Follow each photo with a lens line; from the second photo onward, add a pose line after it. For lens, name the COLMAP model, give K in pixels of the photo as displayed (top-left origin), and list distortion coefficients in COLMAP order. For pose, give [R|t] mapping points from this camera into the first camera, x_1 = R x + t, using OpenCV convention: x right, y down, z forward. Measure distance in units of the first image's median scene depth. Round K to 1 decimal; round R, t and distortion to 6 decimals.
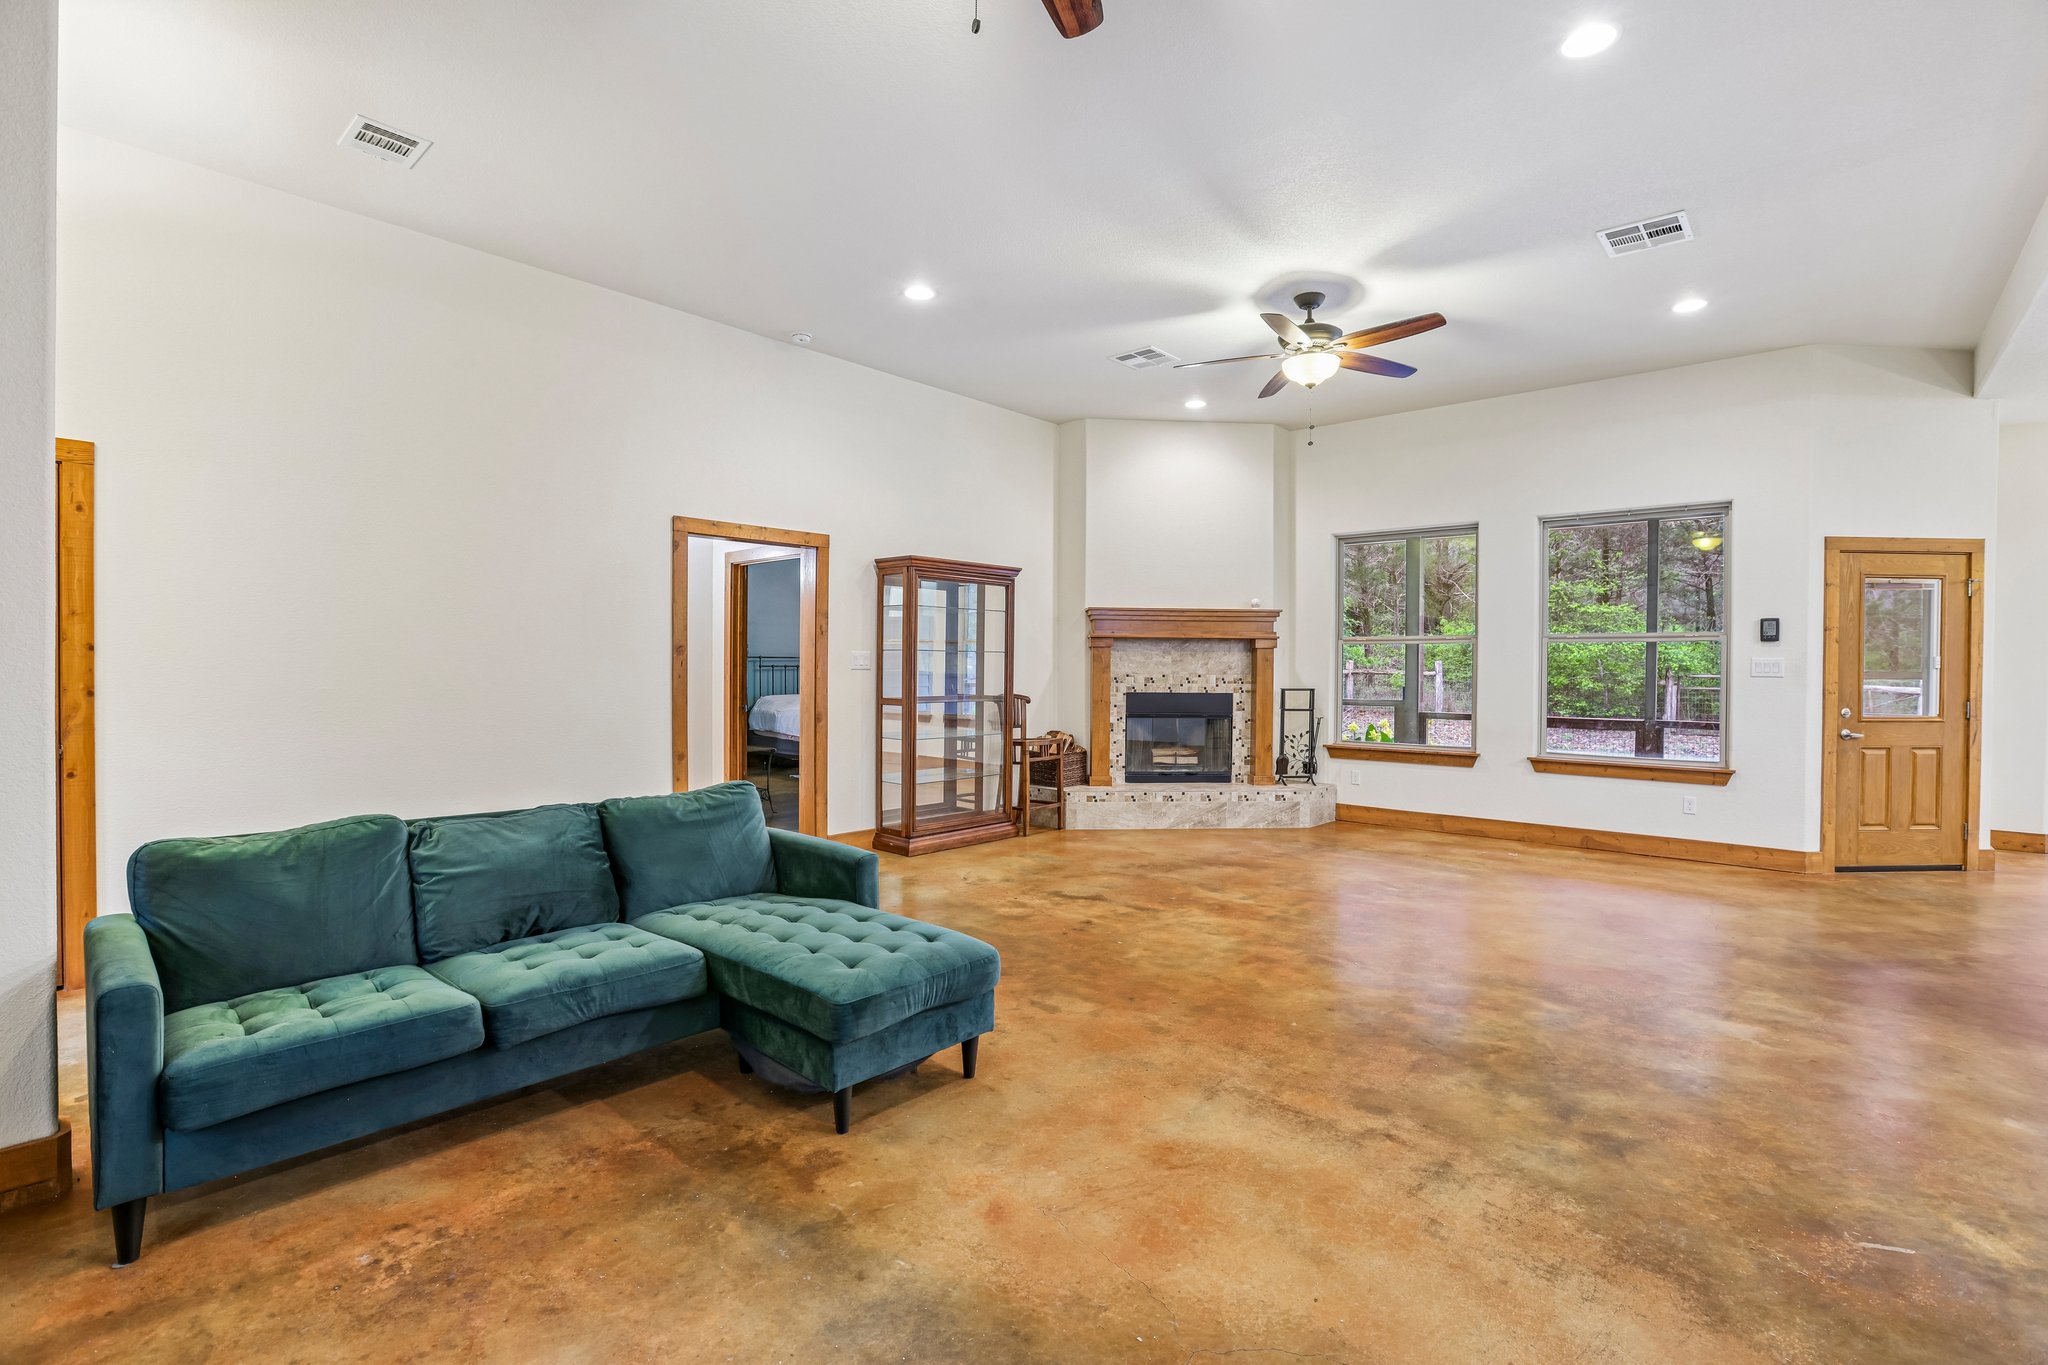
lens RADIAL K [[925.4, 0, 1022.9], [0, 925.4, 677.4], [0, 0, 1]] dist [-0.049296, 0.015712]
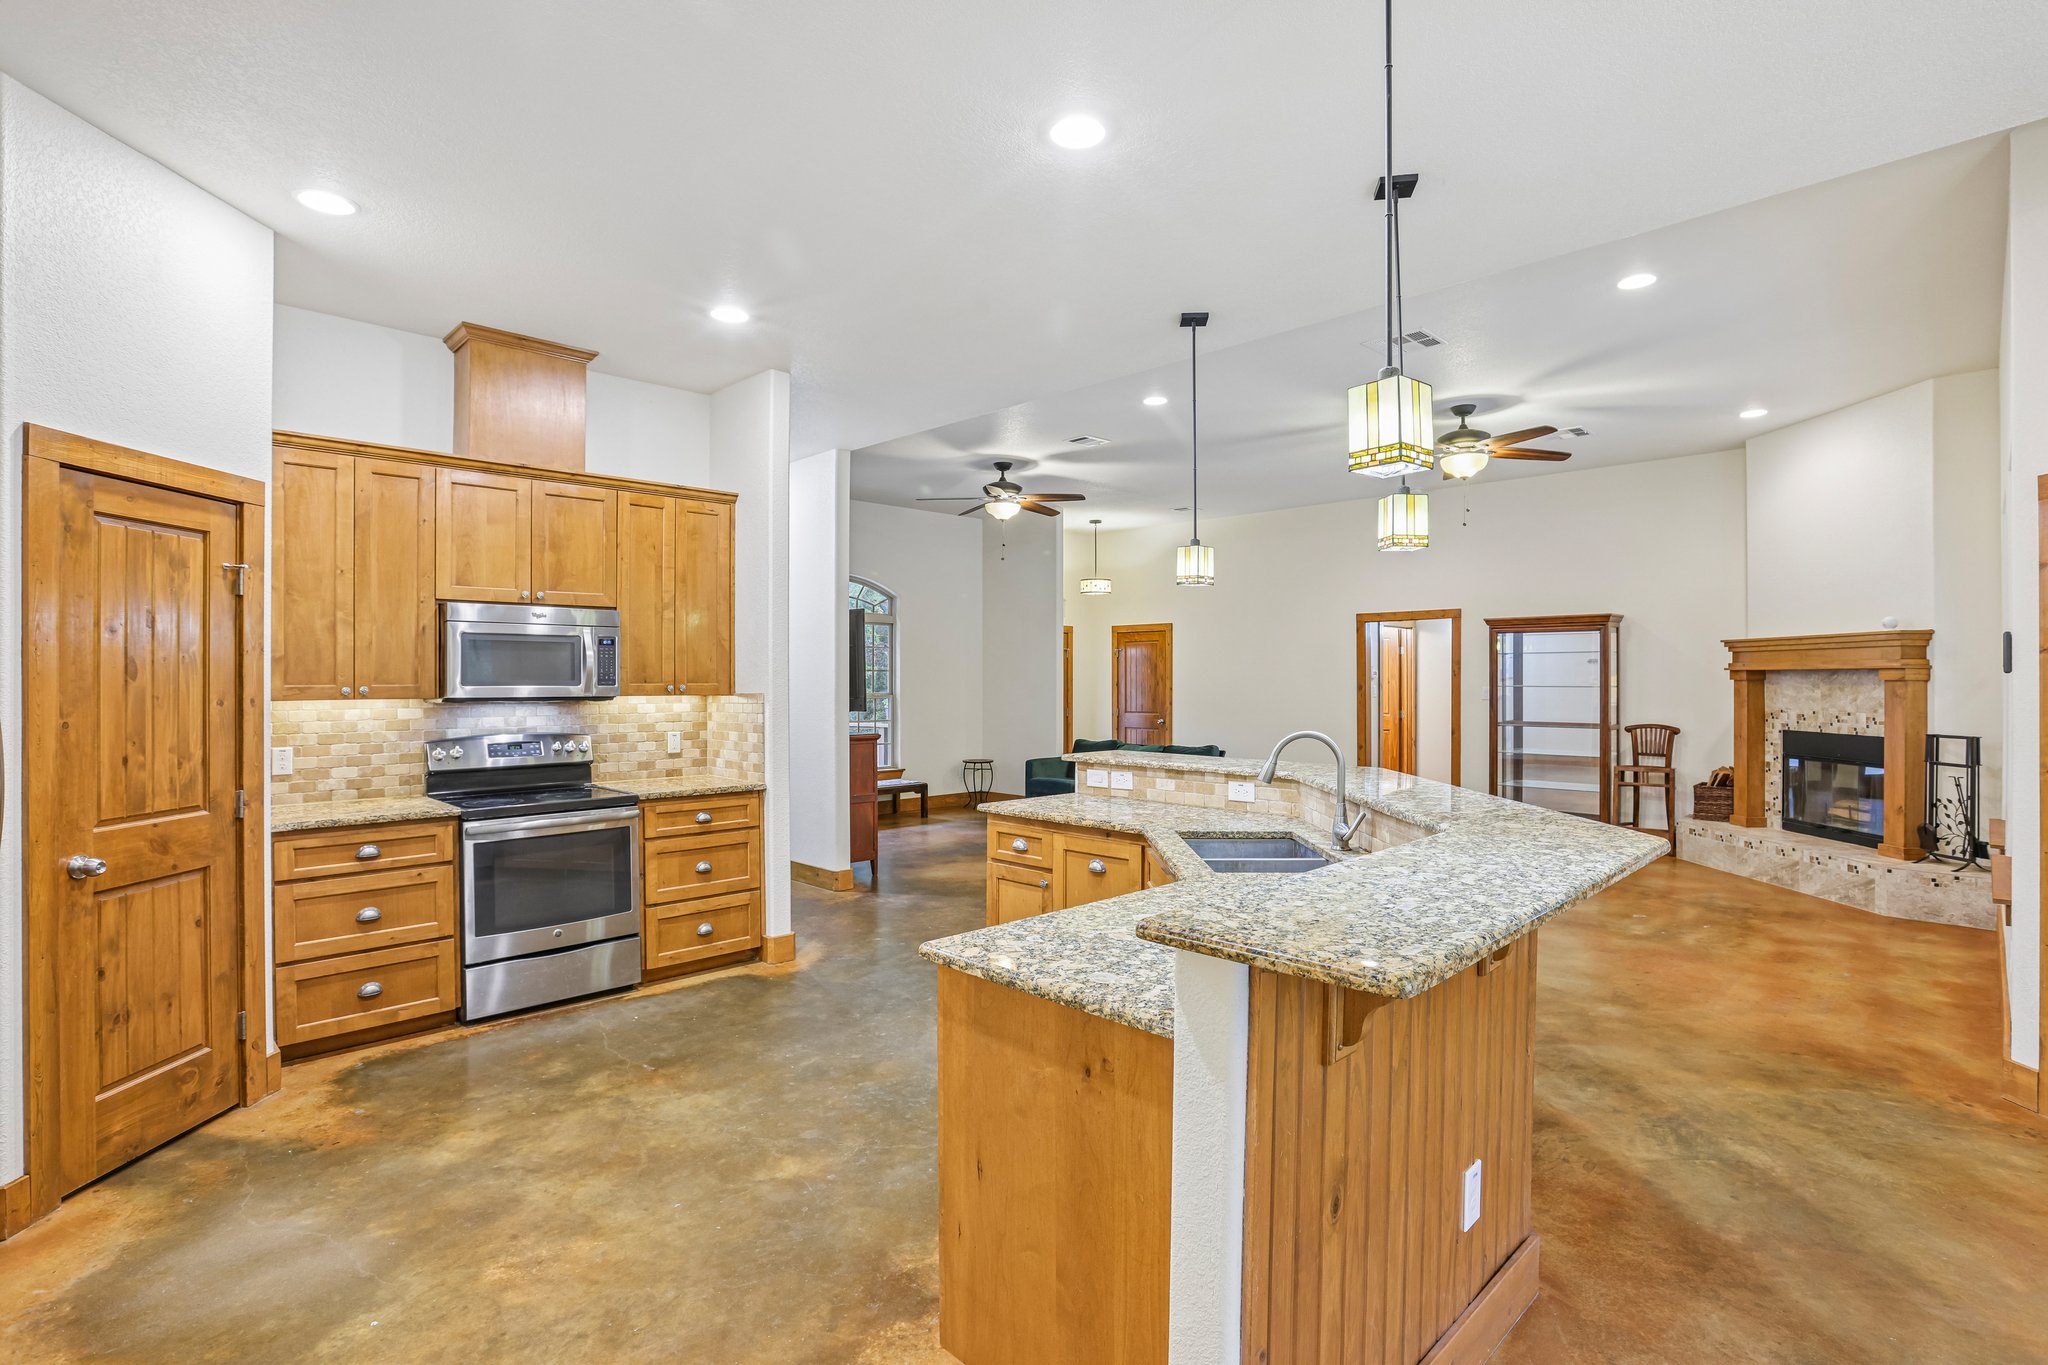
lens RADIAL K [[974.1, 0, 1040.0], [0, 974.1, 676.8], [0, 0, 1]] dist [-0.028705, 0.009062]
pose [[-0.048668, -0.008130, -0.998782, 1.419754], [-0.010619, 0.999915, -0.007622, -0.026869], [0.998759, 0.010235, -0.048750, 0.418315]]
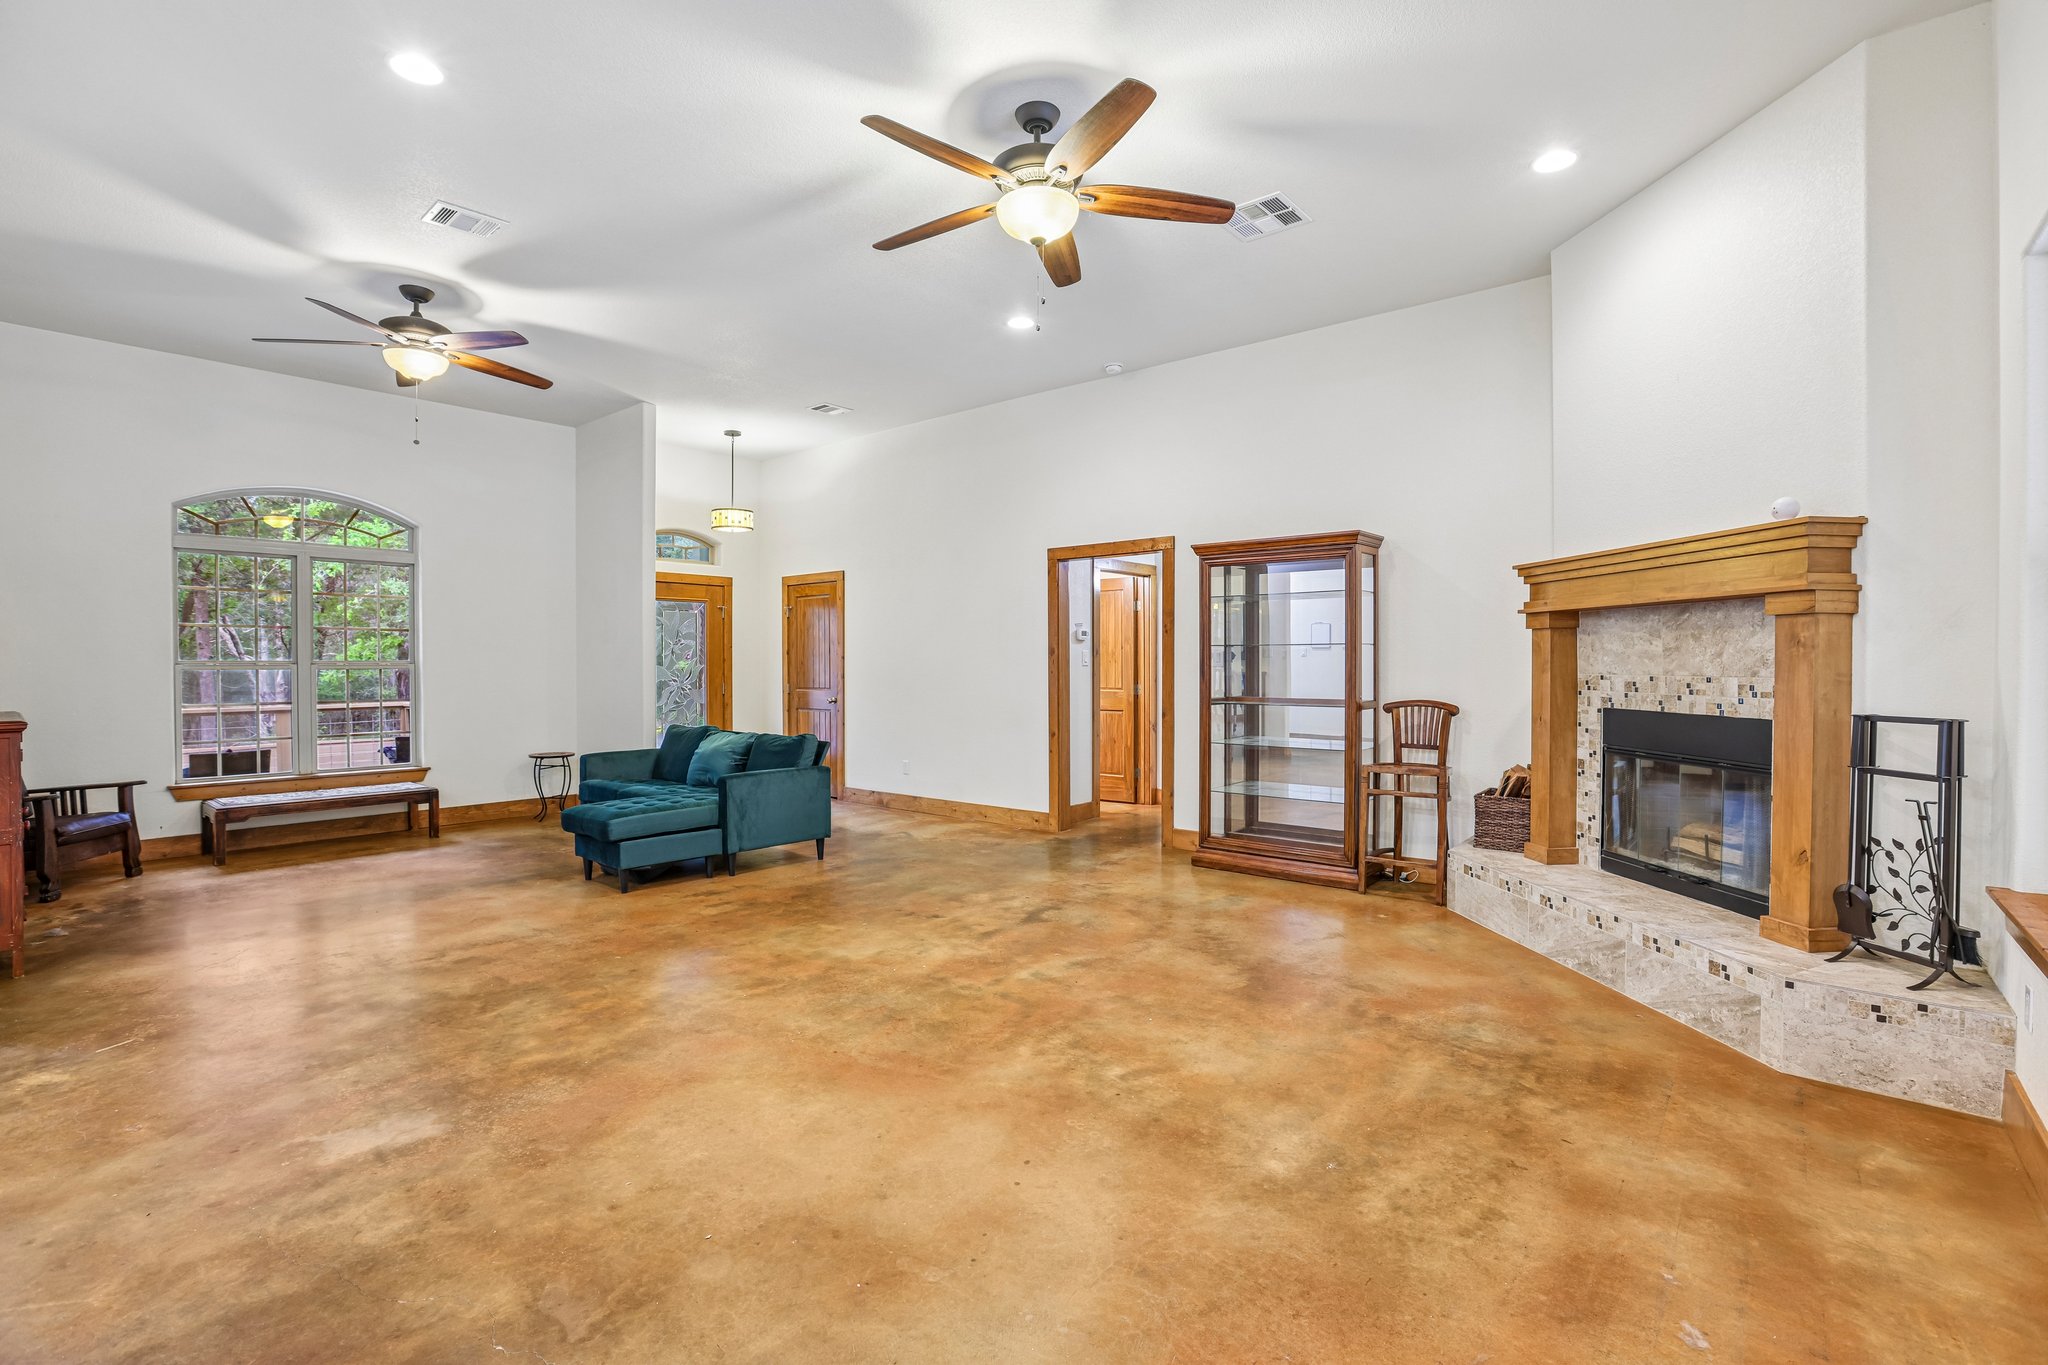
lens RADIAL K [[925.4, 0, 1027.5], [0, 925.4, 673.1], [0, 0, 1]] dist [-0.049296, 0.015712]
pose [[0.033145, 0.005018, -0.999438, 0.844679], [-0.009142, 0.999947, 0.004718, -0.005064], [0.999409, 0.008981, 0.033190, 0.831865]]
